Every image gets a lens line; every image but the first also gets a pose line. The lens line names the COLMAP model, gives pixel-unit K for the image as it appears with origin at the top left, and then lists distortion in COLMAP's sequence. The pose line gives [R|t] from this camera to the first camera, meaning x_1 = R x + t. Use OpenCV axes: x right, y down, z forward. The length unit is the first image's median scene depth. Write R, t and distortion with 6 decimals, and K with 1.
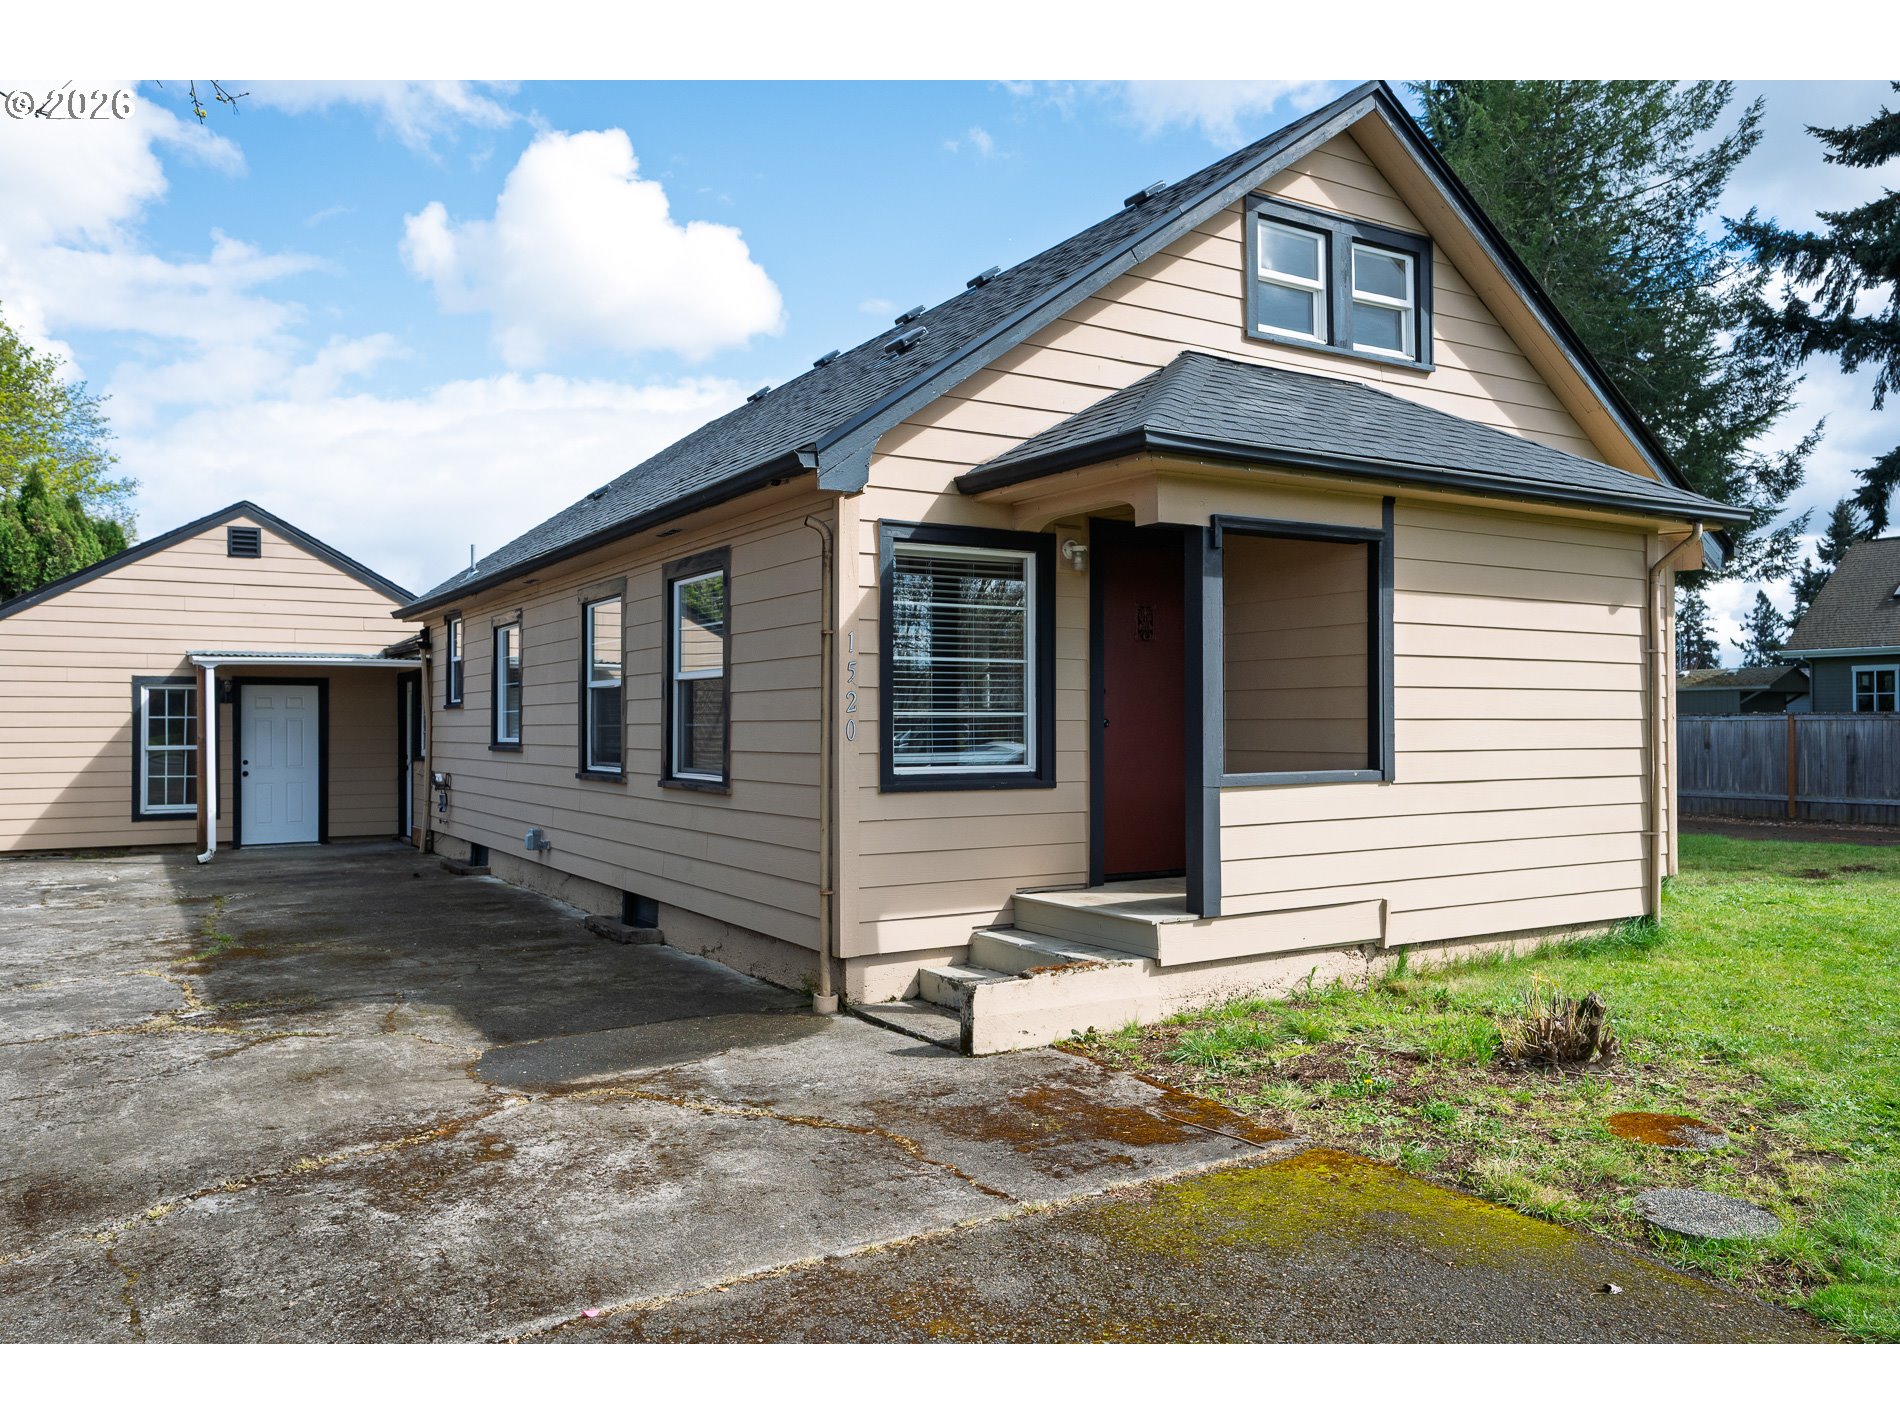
lens RADIAL K [[1307.2, 0, 957.9], [0, 1307.2, 711.9], [0, 0, 1]] dist [-0.004752, 0.007157]
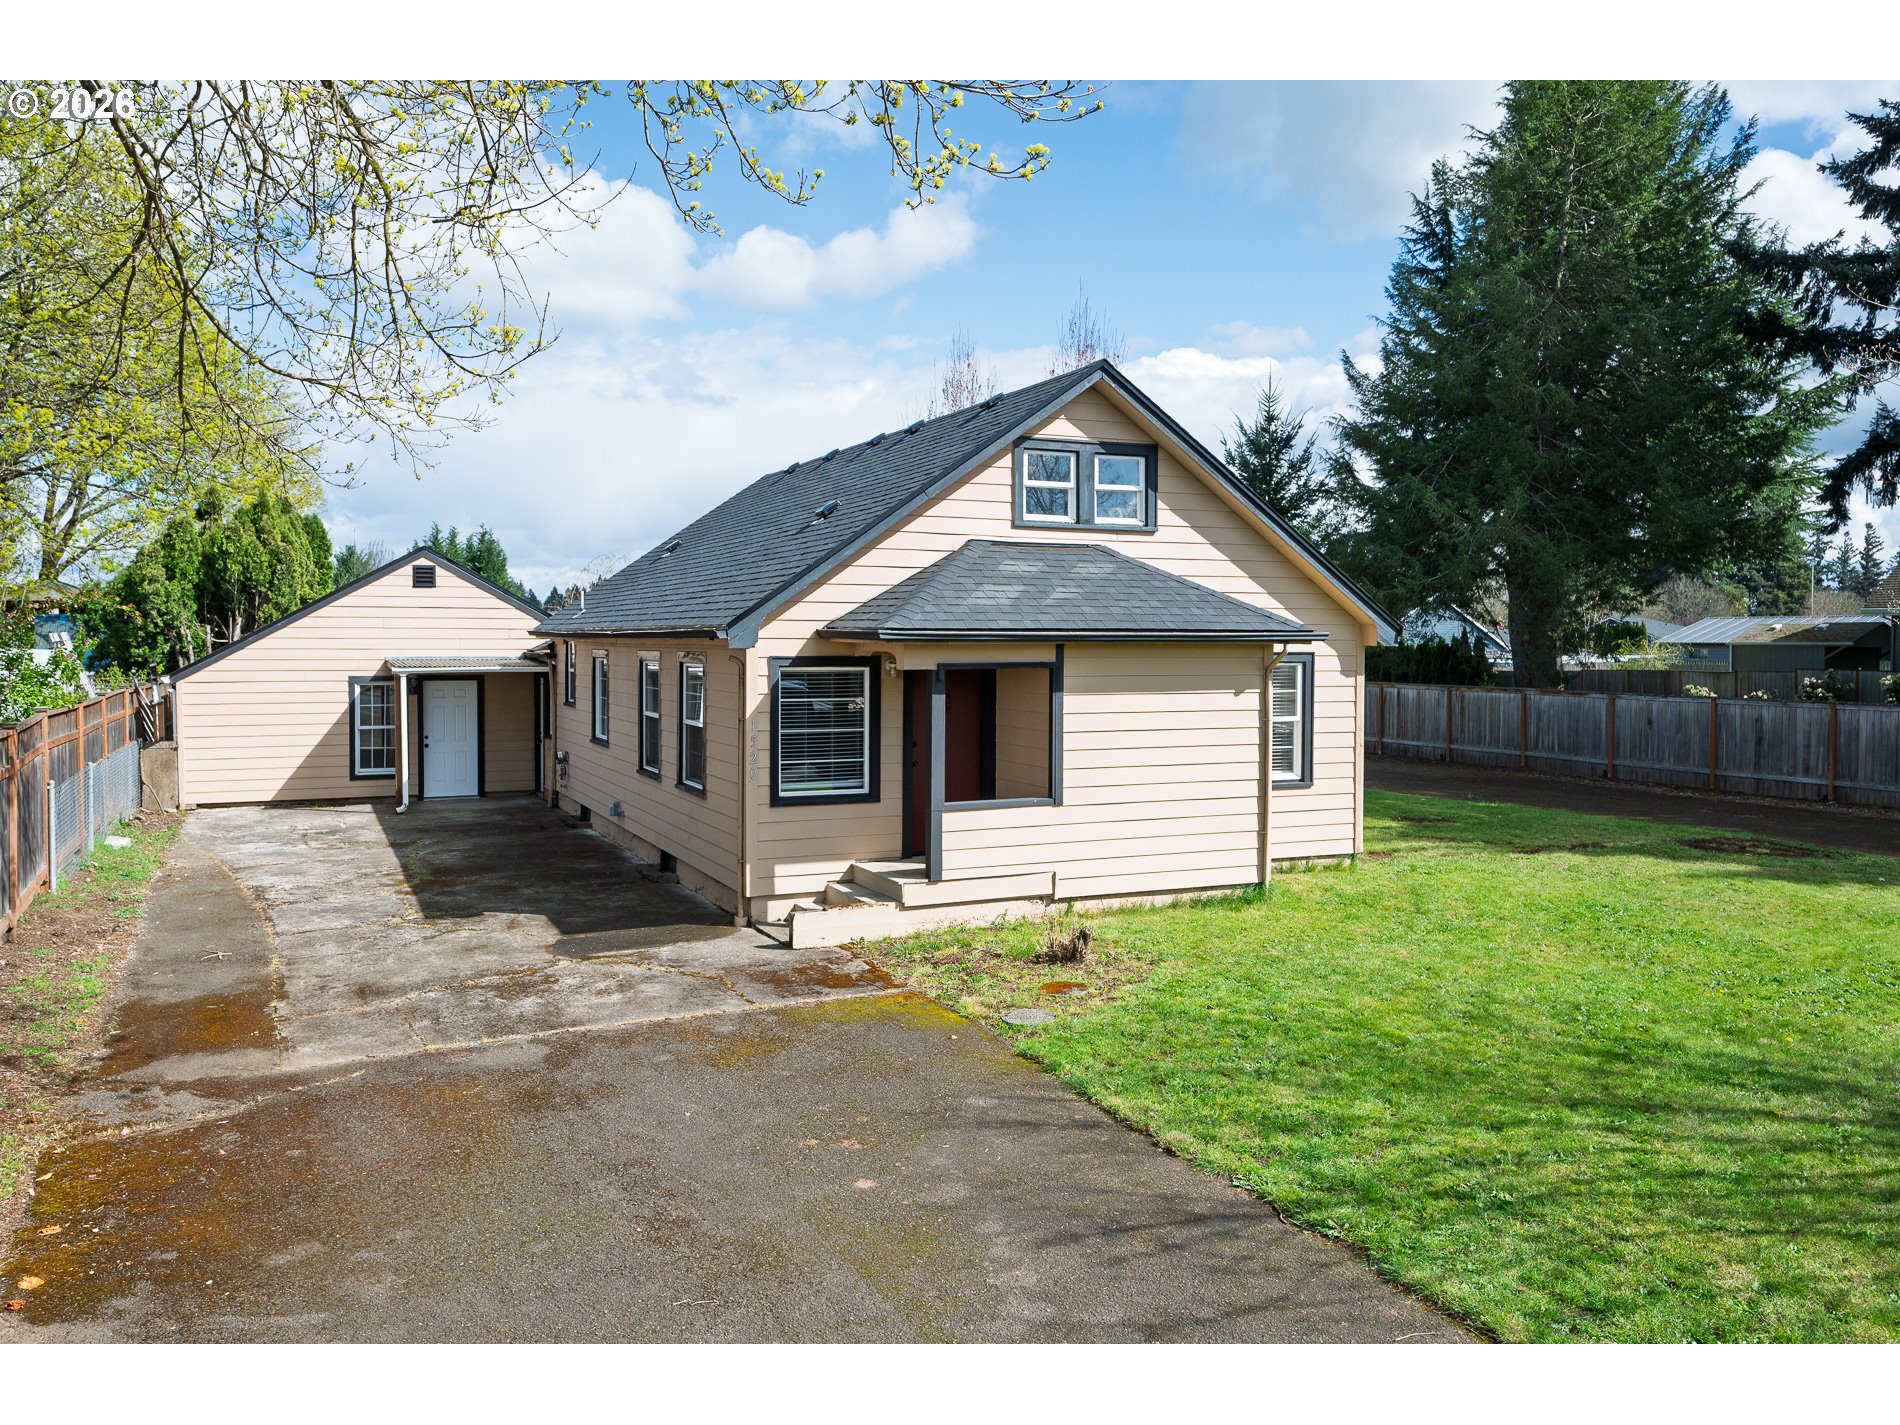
lens RADIAL K [[1307.2, 0, 955.8], [0, 1307.2, 699.0], [0, 0, 1]] dist [-0.004752, 0.007157]
pose [[0.994286, 0.010723, -0.106206, 0.347972], [-0.005962, 0.998967, 0.045047, -0.153730], [0.106579, -0.044156, 0.993323, -0.690338]]
